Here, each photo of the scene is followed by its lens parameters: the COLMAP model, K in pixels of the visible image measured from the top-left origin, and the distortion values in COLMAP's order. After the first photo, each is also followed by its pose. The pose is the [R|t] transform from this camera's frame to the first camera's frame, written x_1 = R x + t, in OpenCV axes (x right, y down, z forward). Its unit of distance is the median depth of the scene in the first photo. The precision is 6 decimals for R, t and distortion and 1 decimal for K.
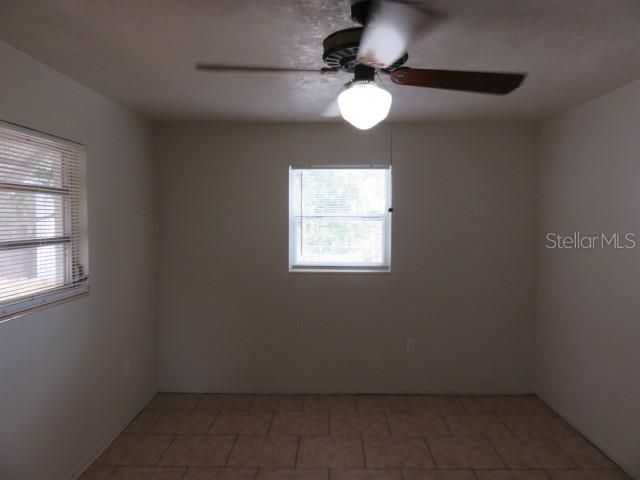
lens RADIAL K [[491.9, 0, 320.0], [0, 491.9, 240.0], [0, 0, 1]] dist [0.004266, -0.001223]
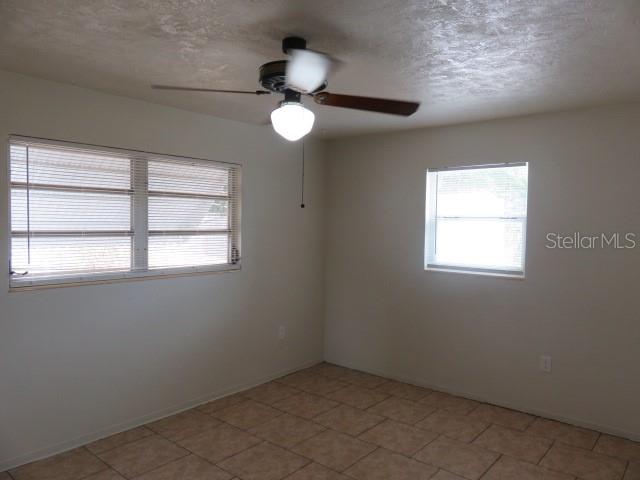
lens RADIAL K [[491.9, 0, 320.0], [0, 491.9, 240.0], [0, 0, 1]] dist [0.004266, -0.001223]
pose [[0.768803, 0.030878, -0.638740, 0.439476], [-0.042367, 0.999098, -0.002695, 0.013220], [0.638081, 0.029133, 0.769418, 0.050692]]
